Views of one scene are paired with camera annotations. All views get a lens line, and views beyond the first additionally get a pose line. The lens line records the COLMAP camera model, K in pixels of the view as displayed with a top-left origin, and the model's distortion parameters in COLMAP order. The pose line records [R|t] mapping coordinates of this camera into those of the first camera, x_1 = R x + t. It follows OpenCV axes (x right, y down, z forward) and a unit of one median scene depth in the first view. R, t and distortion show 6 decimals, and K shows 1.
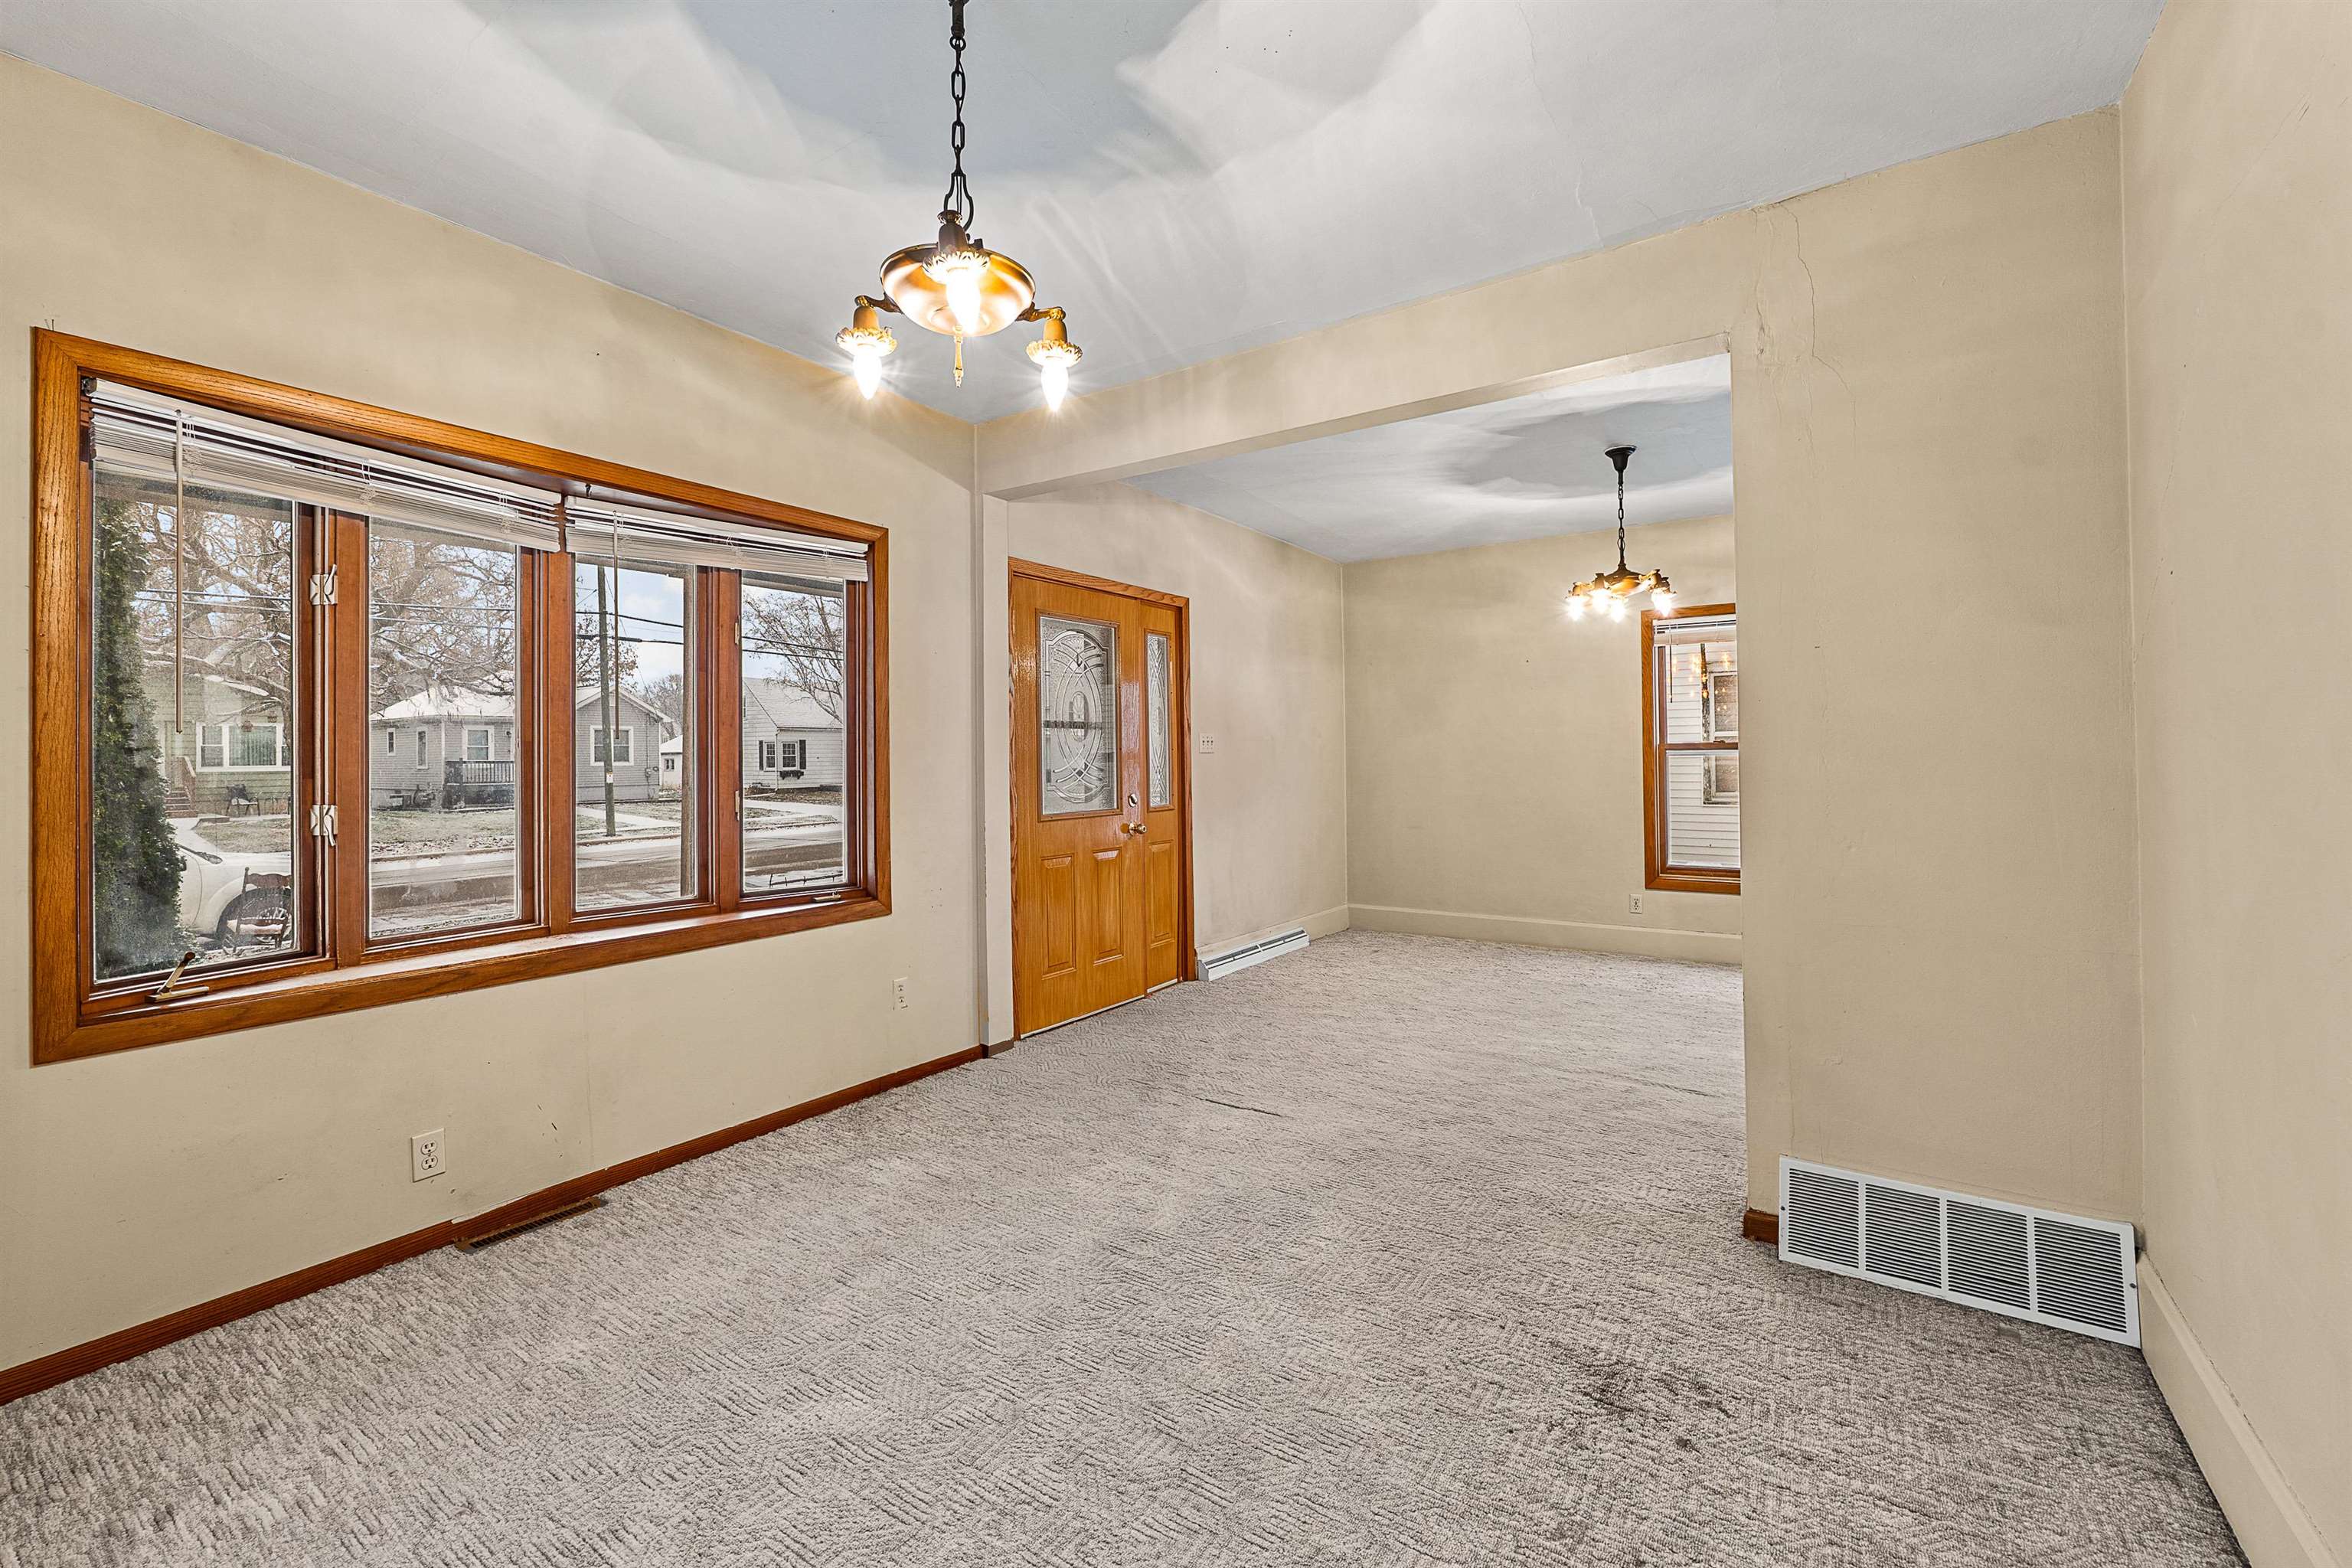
lens RADIAL K [[968.7, 0, 1155.4], [0, 968.7, 750.1], [0, 0, 1]] dist [-0.012266, 0.000391]
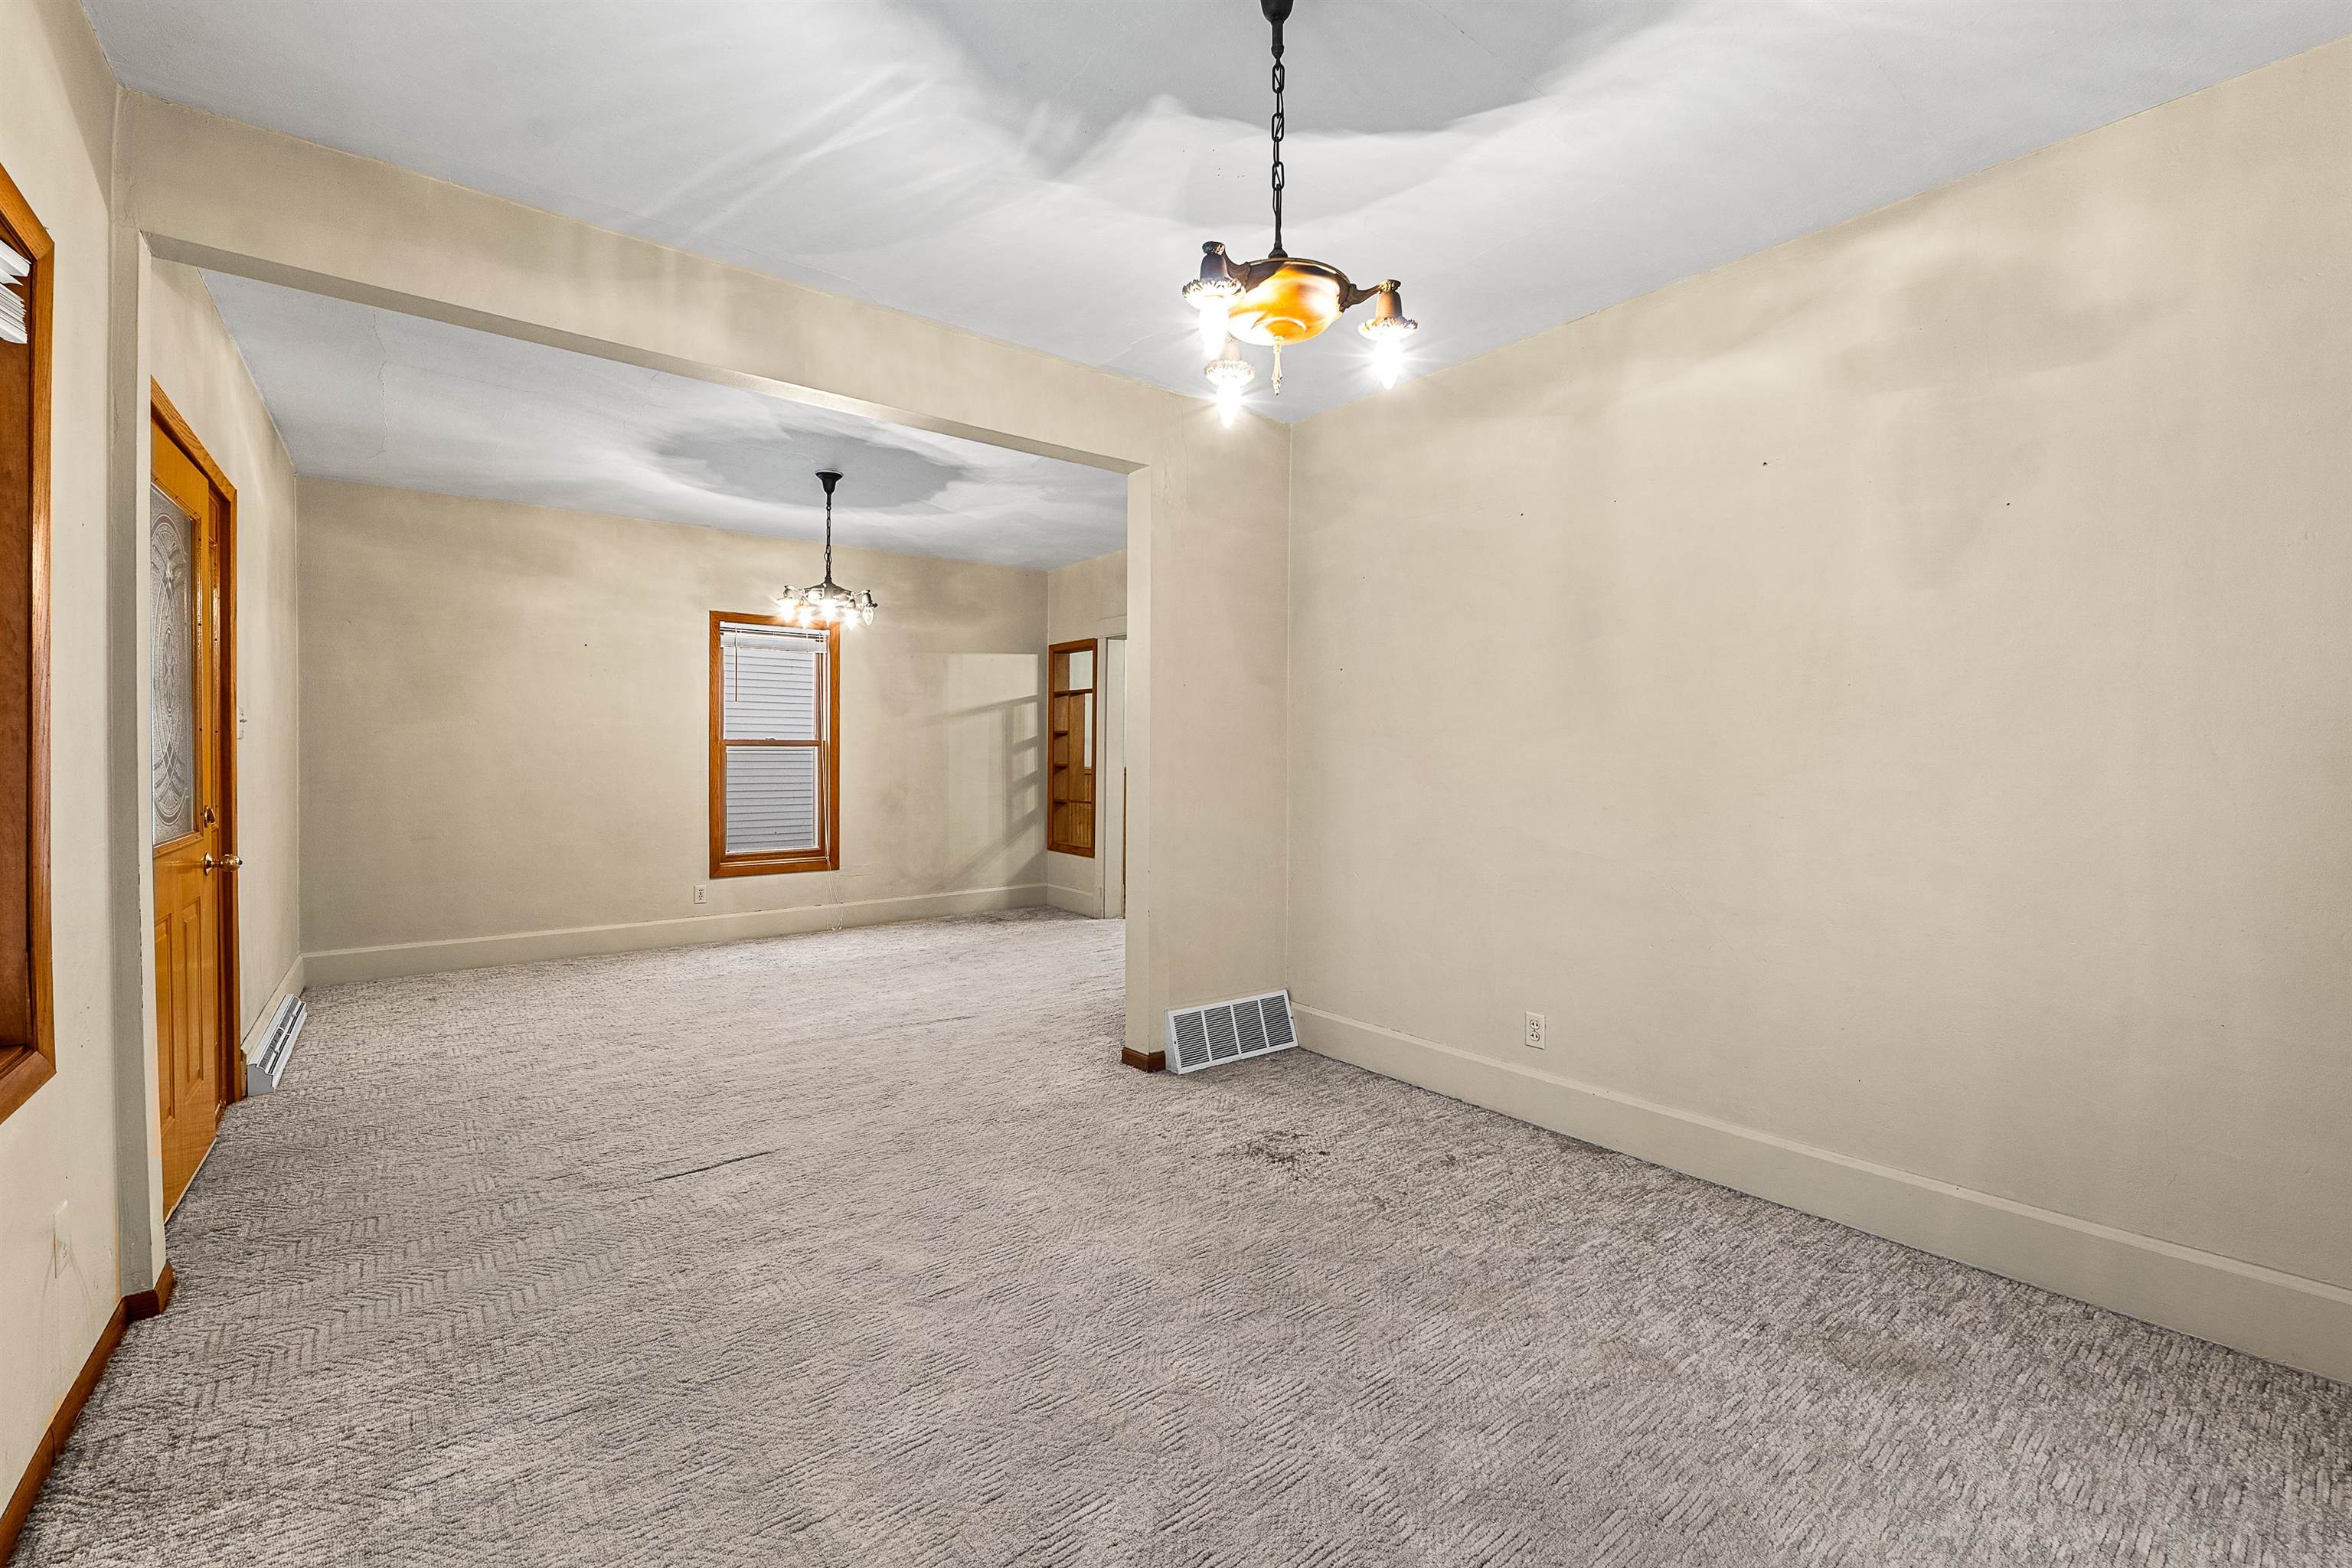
lens RADIAL K [[968.7, 0, 1169.0], [0, 968.7, 763.0], [0, 0, 1]] dist [-0.012266, 0.000391]
pose [[0.299731, -0.001311, 0.954023, -0.620972], [-0.015125, 0.999867, 0.006126, 0.009132], [-0.953904, -0.016266, 0.299672, 0.397389]]
